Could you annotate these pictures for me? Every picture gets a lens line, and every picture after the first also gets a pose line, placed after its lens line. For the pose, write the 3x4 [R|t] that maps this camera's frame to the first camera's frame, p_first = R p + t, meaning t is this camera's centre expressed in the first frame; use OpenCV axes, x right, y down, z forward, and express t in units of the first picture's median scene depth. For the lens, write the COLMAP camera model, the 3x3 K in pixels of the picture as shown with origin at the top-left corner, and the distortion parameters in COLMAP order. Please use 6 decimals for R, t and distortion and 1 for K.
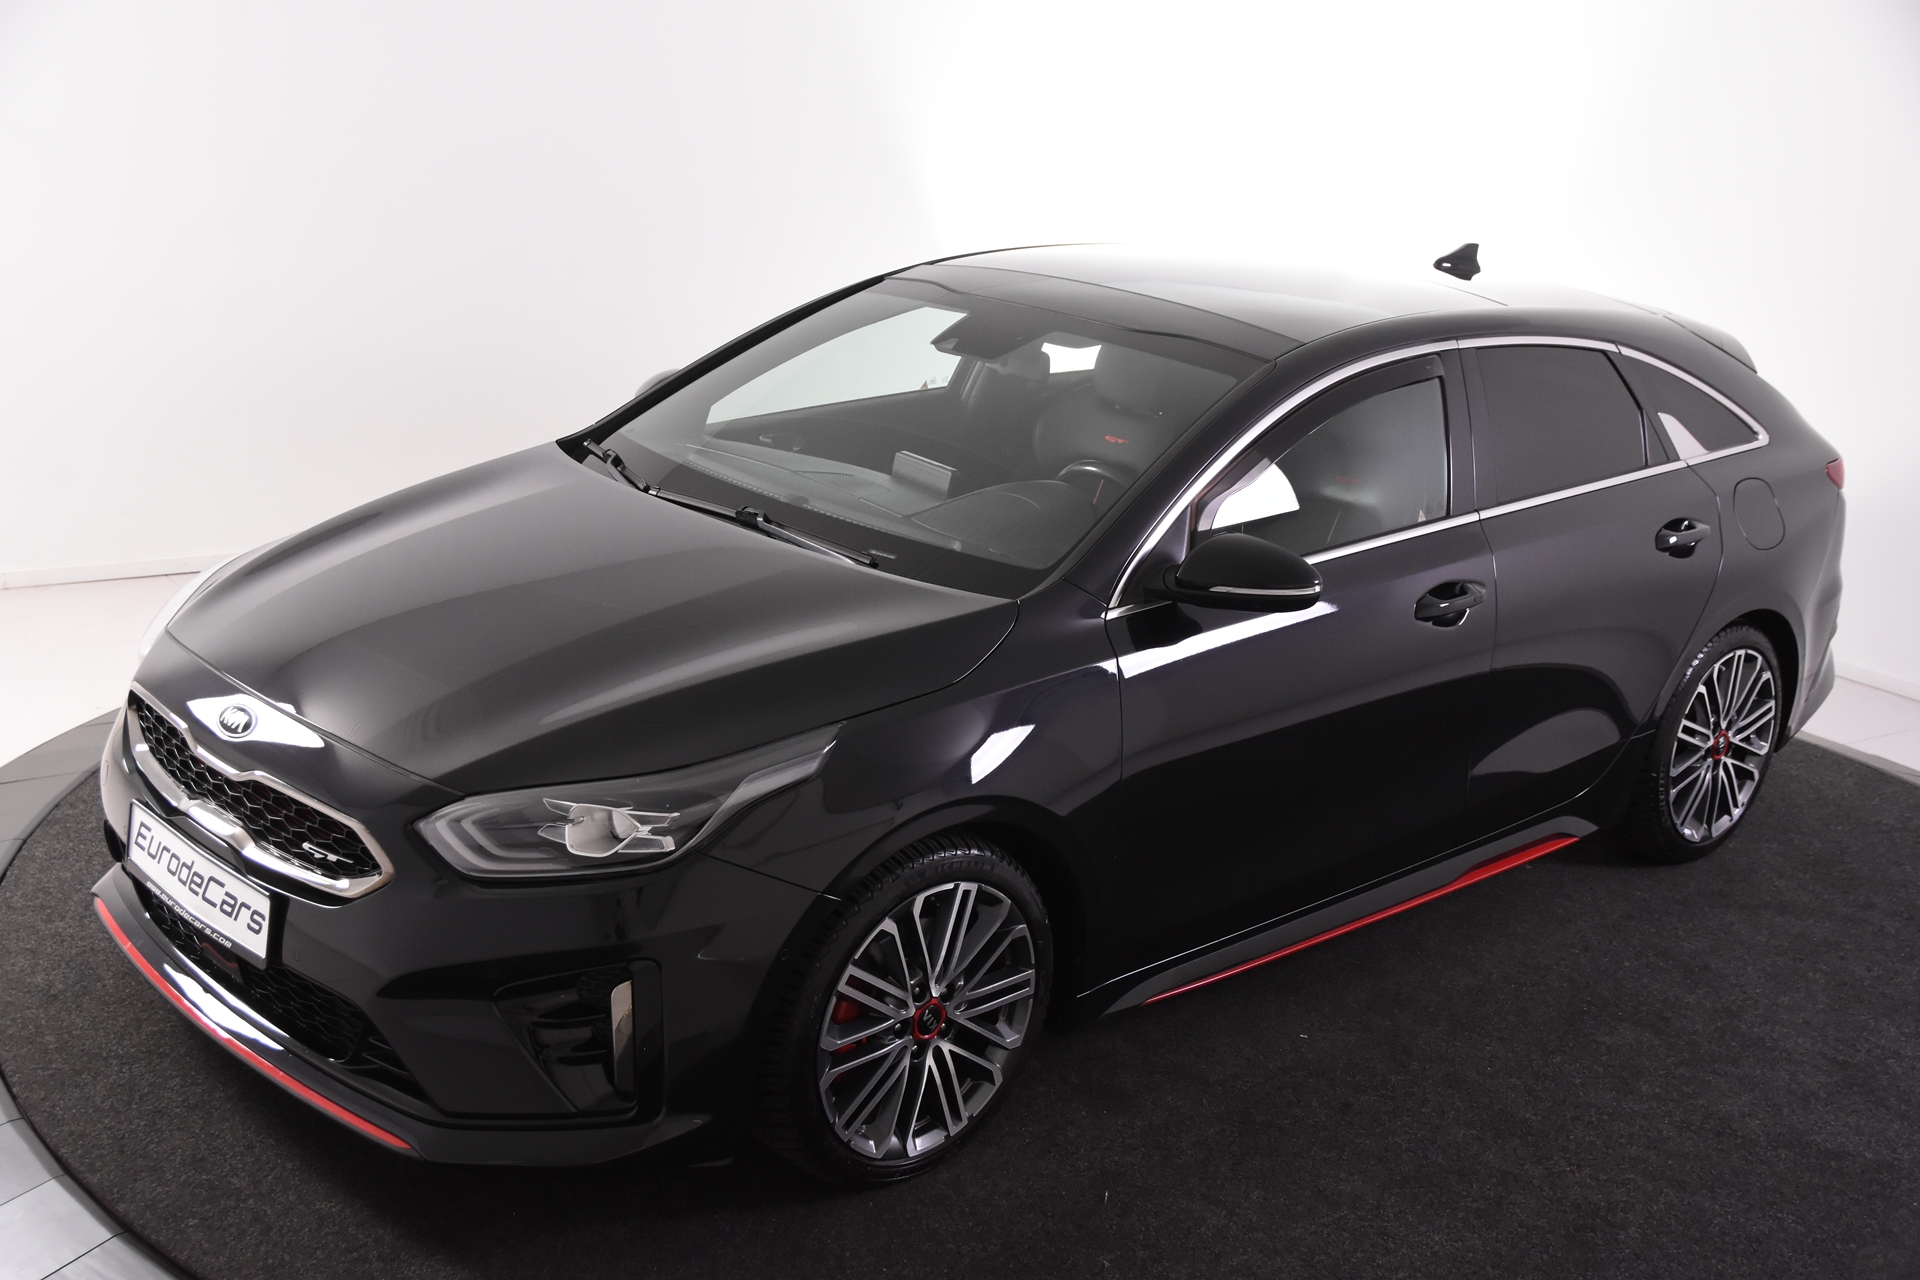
lens RADIAL K [[2269.2, 0, 960.0], [0, 2269.2, 640.0], [0, 0, 1]] dist [0.015757, 0.006550]
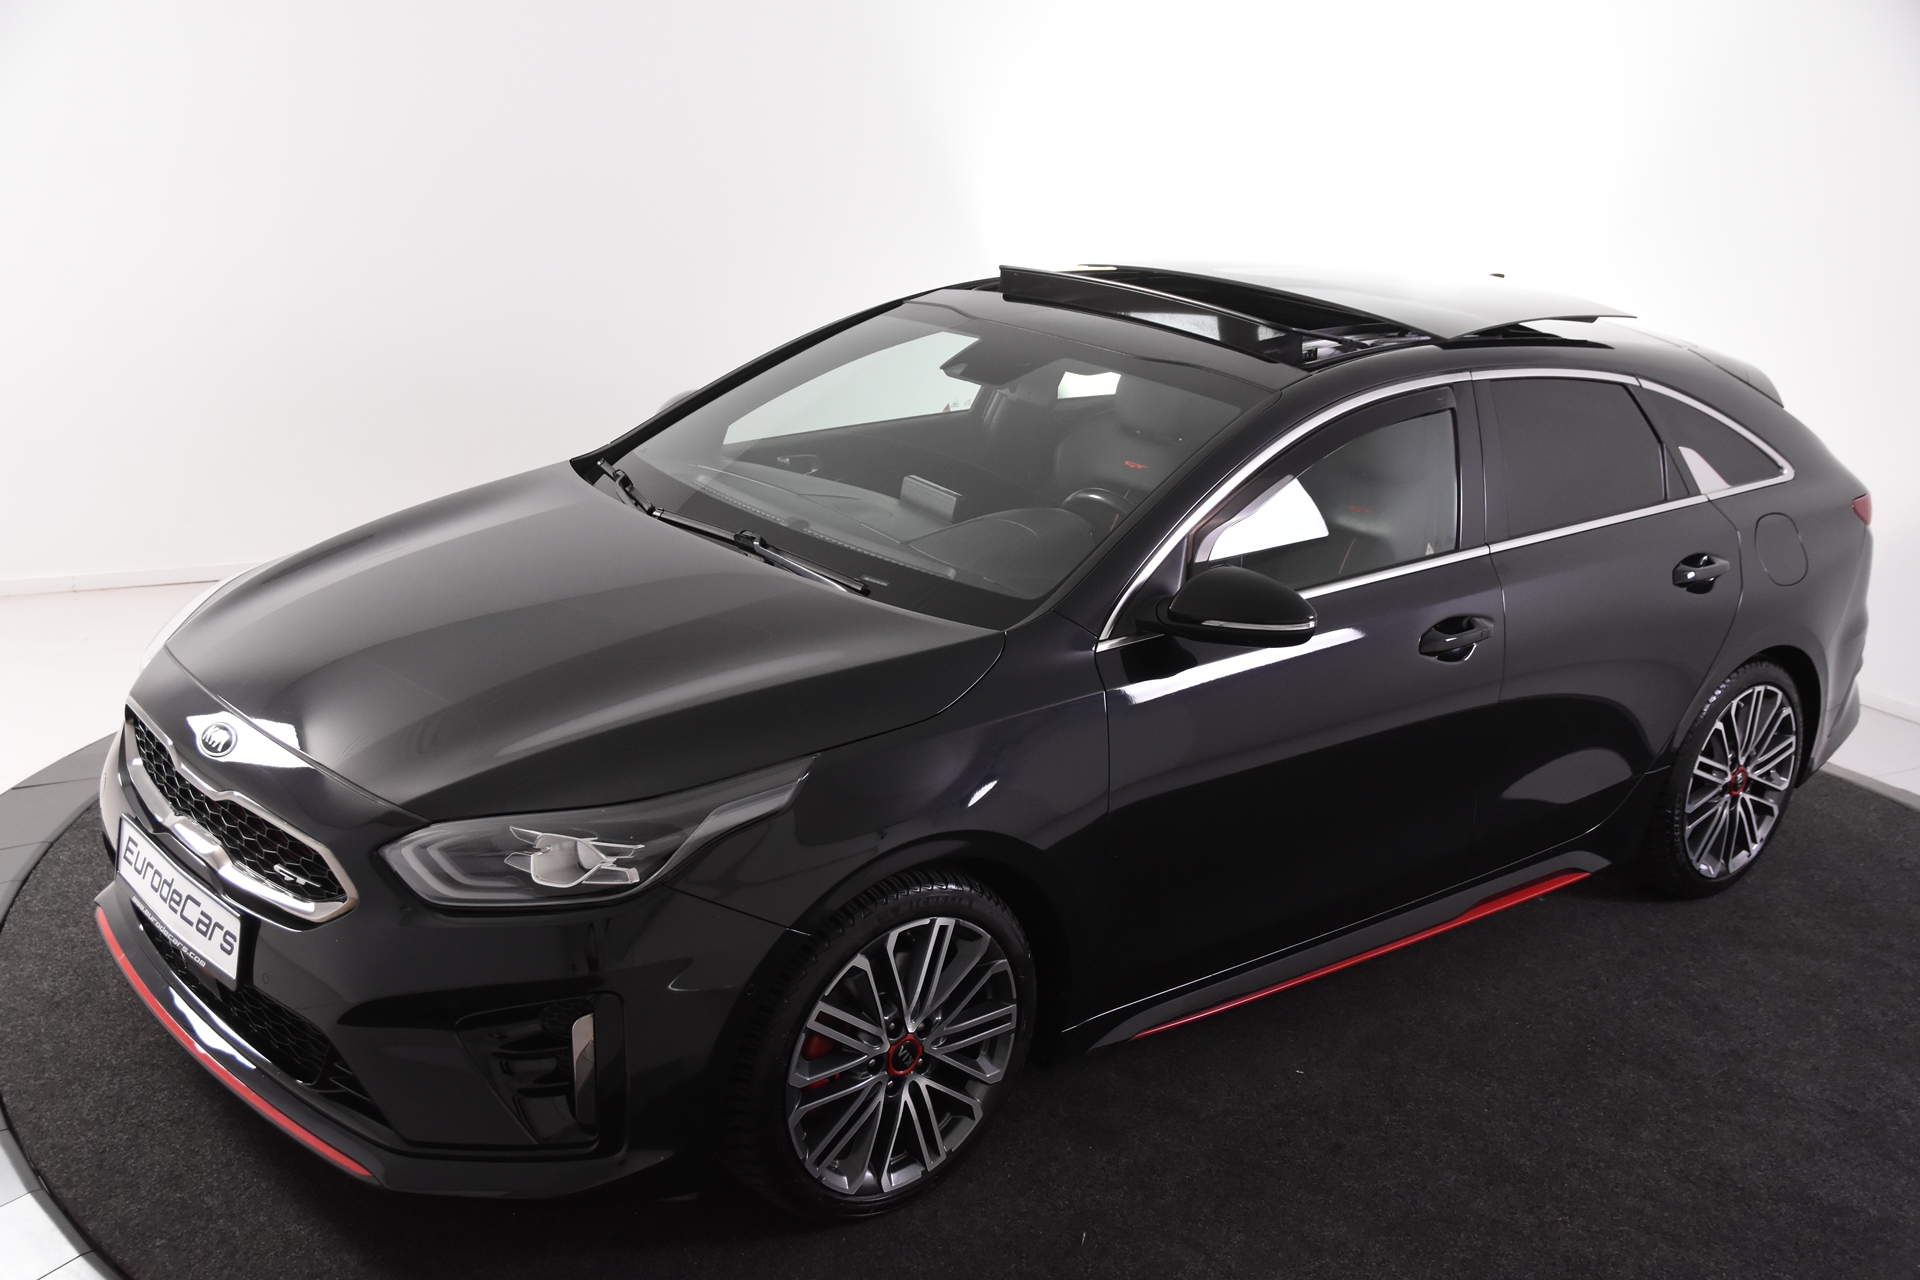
lens RADIAL K [[2157.3, 0, 960.0], [0, 2157.3, 640.0], [0, 0, 1]] dist [-0.001094, 0.048320]
pose [[0.999090, 0.017181, -0.039033, 0.042128], [-0.017217, 0.999852, -0.000587, -0.012669], [0.039017, 0.001259, 0.999238, 0.060372]]
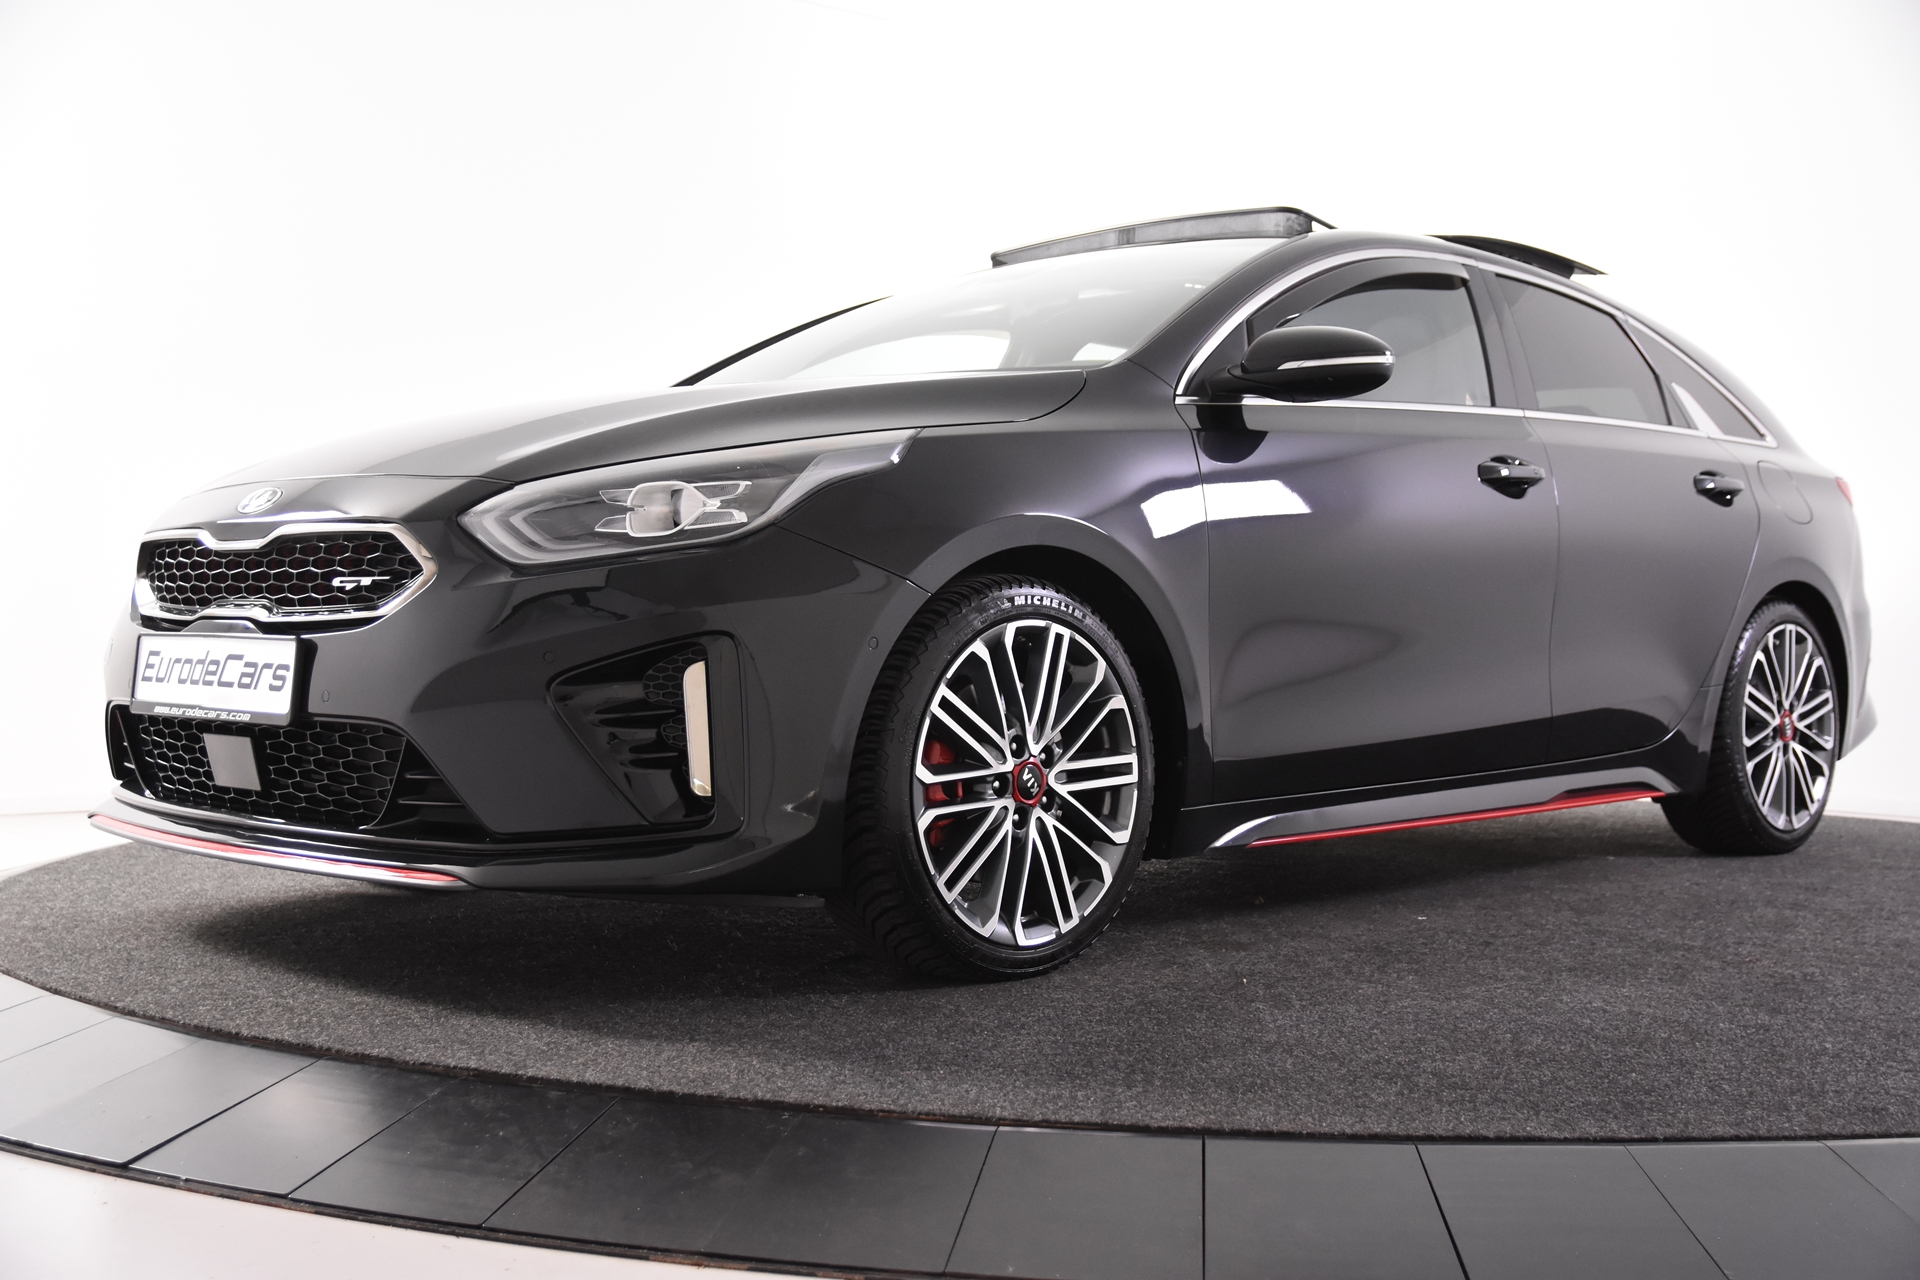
lens RADIAL K [[2157.3, 0, 960.0], [0, 2157.3, 640.0], [0, 0, 1]] dist [-0.001094, 0.048320]
pose [[0.997167, -0.065902, 0.036275, -0.065740], [0.073351, 0.958788, -0.274490, 0.332411], [-0.016690, 0.276373, 0.960905, 0.159302]]
